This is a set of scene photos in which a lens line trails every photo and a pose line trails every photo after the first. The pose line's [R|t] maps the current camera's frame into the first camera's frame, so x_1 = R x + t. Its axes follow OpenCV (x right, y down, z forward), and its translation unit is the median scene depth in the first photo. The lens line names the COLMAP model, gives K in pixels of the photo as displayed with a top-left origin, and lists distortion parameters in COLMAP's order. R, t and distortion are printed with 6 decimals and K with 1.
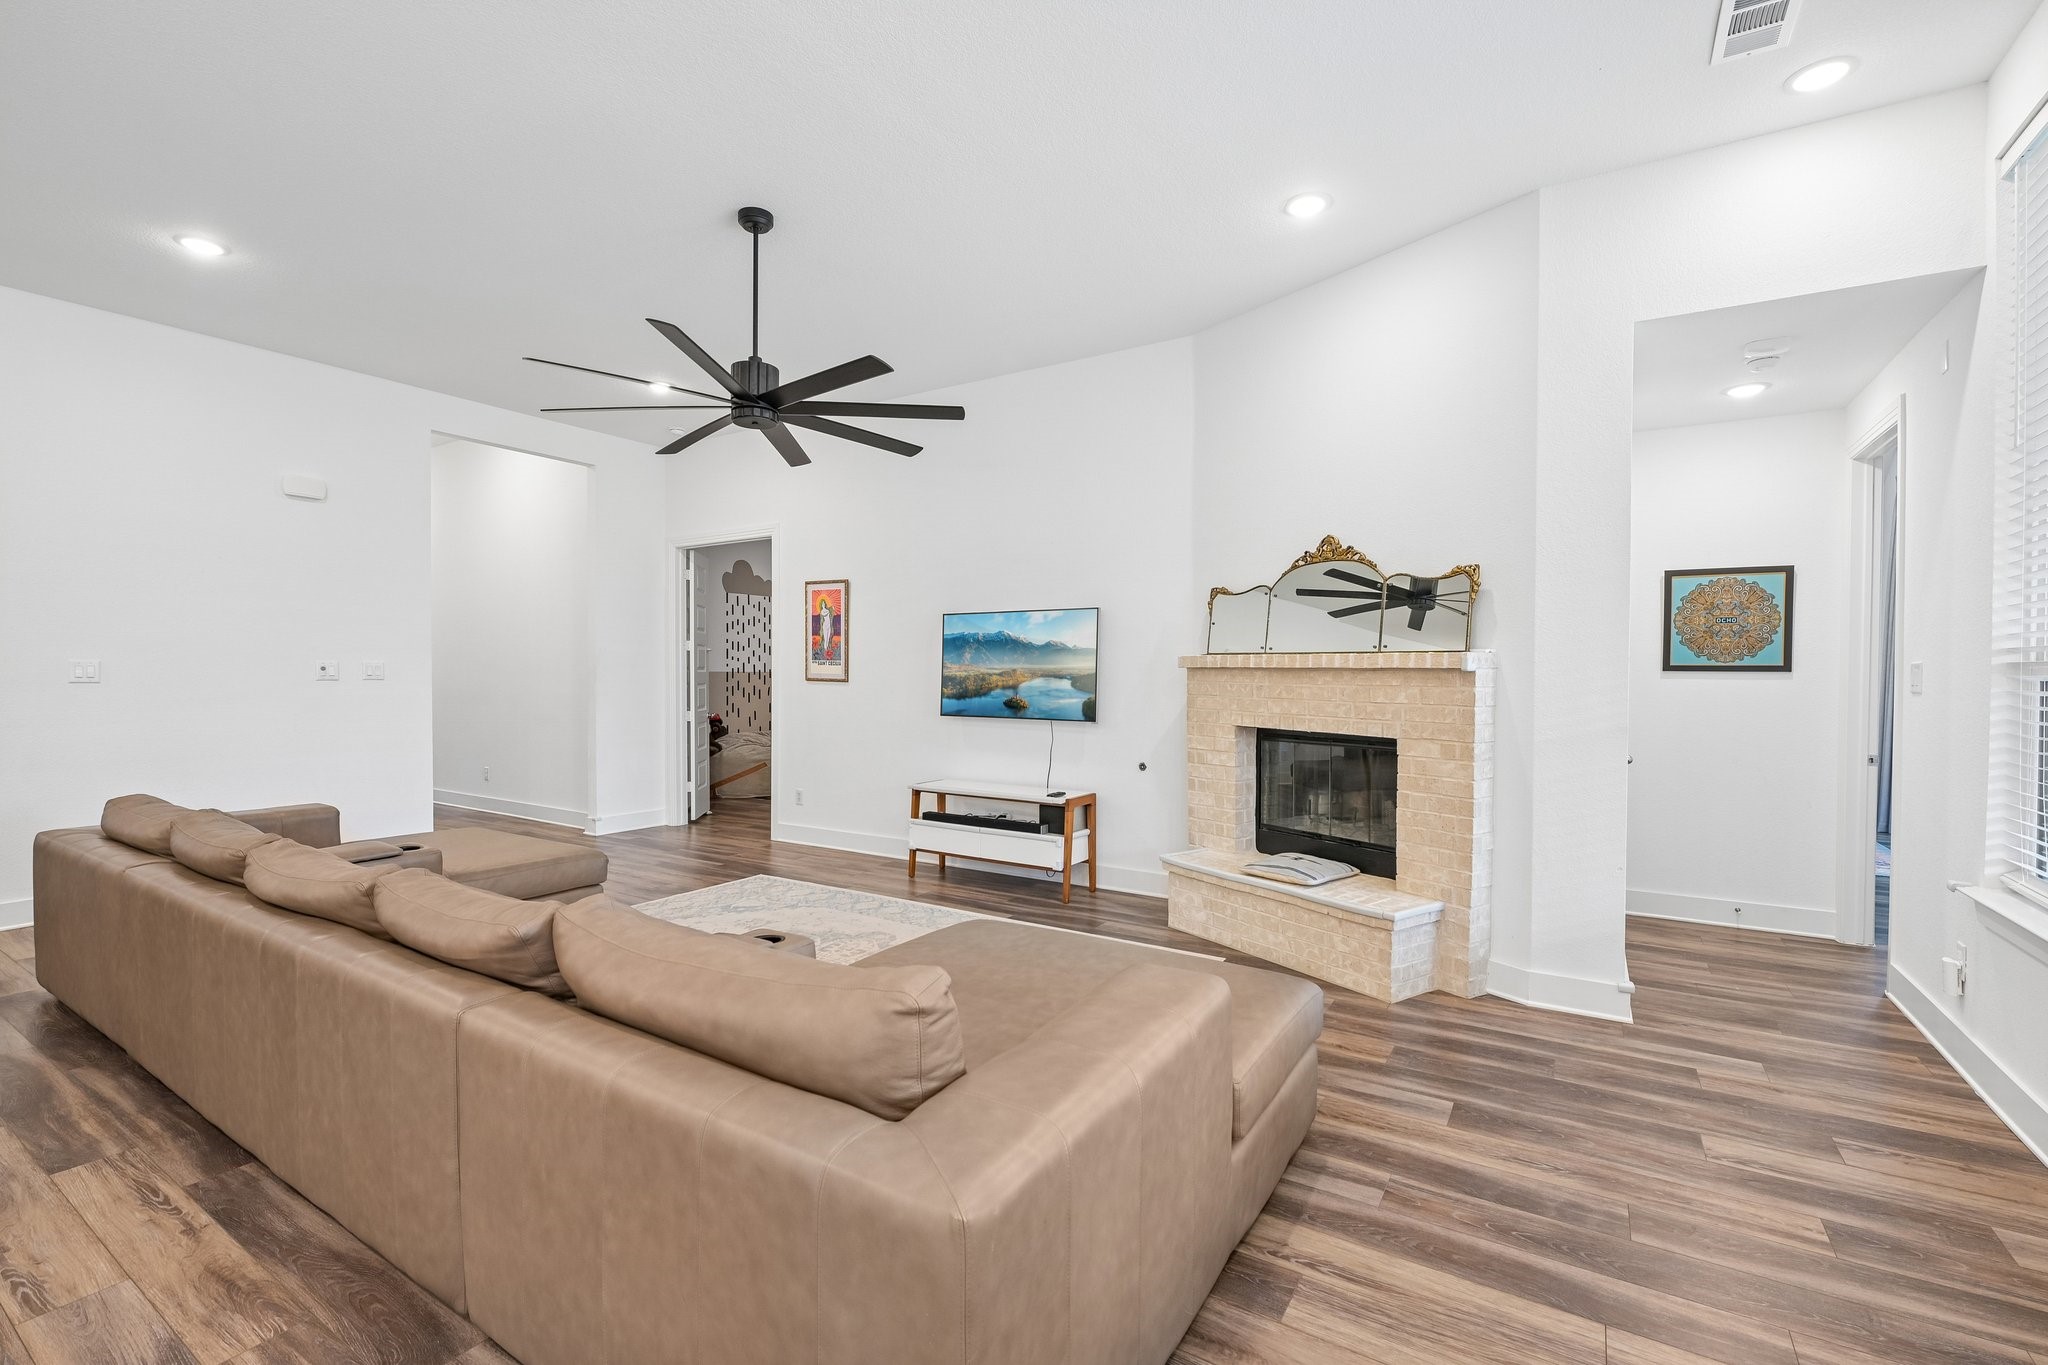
lens RADIAL K [[895.6, 0, 1022.0], [0, 895.6, 665.4], [0, 0, 1]] dist [-0.013050, -0.000514]
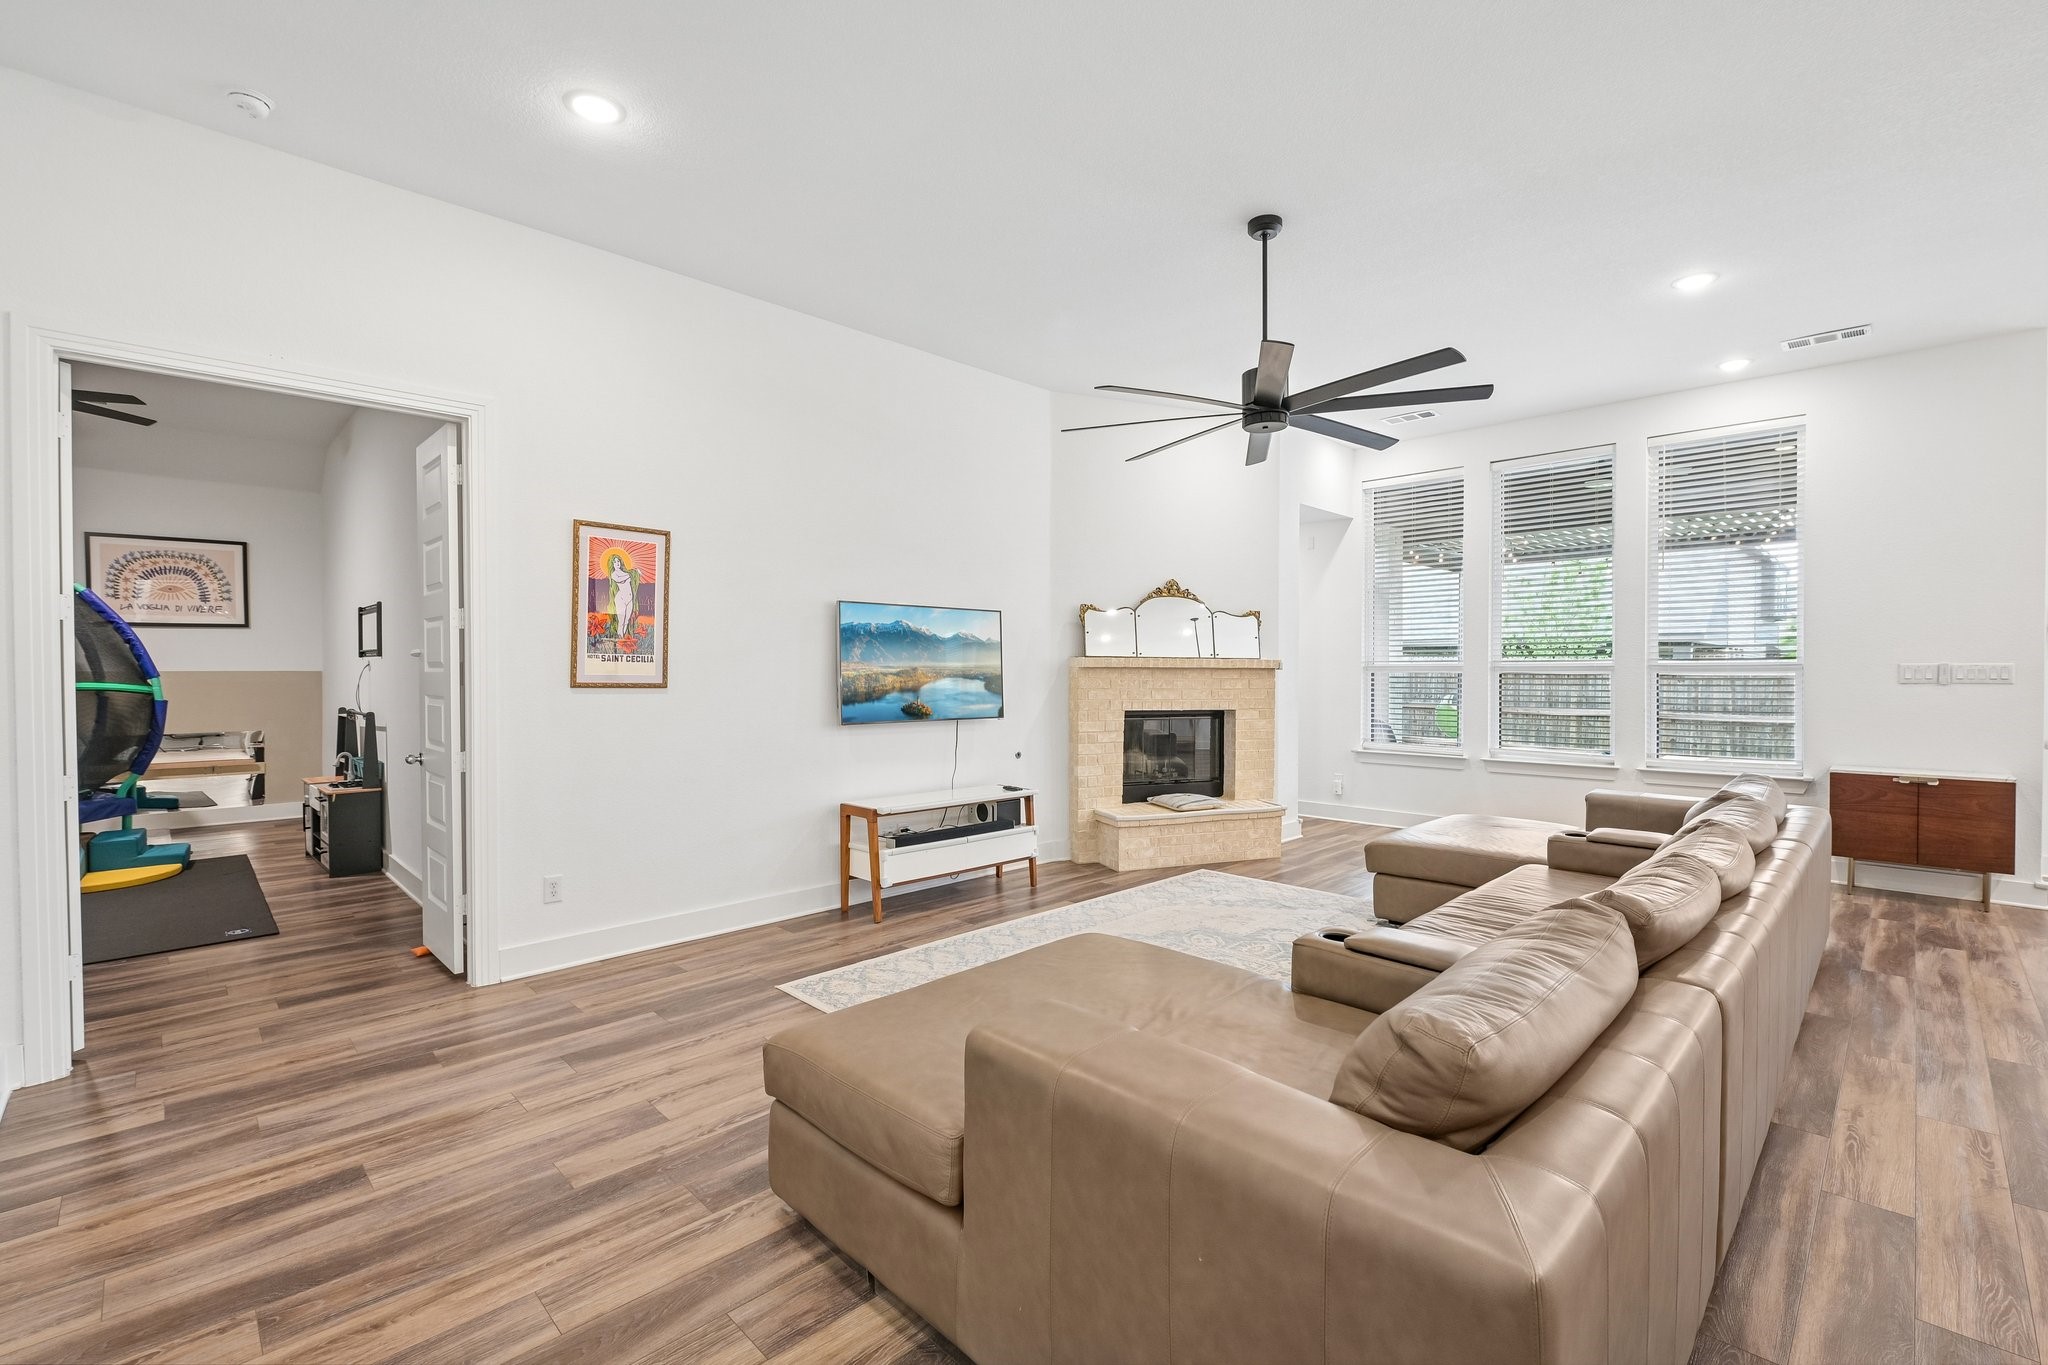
lens RADIAL K [[895.6, 0, 1024.2], [0, 895.6, 682.3], [0, 0, 1]] dist [-0.013050, -0.000514]
pose [[0.223793, -0.015390, 0.974515, -1.032813], [-0.005304, 0.999841, 0.017008, 0.002444], [-0.974622, -0.008975, 0.223675, 0.799173]]
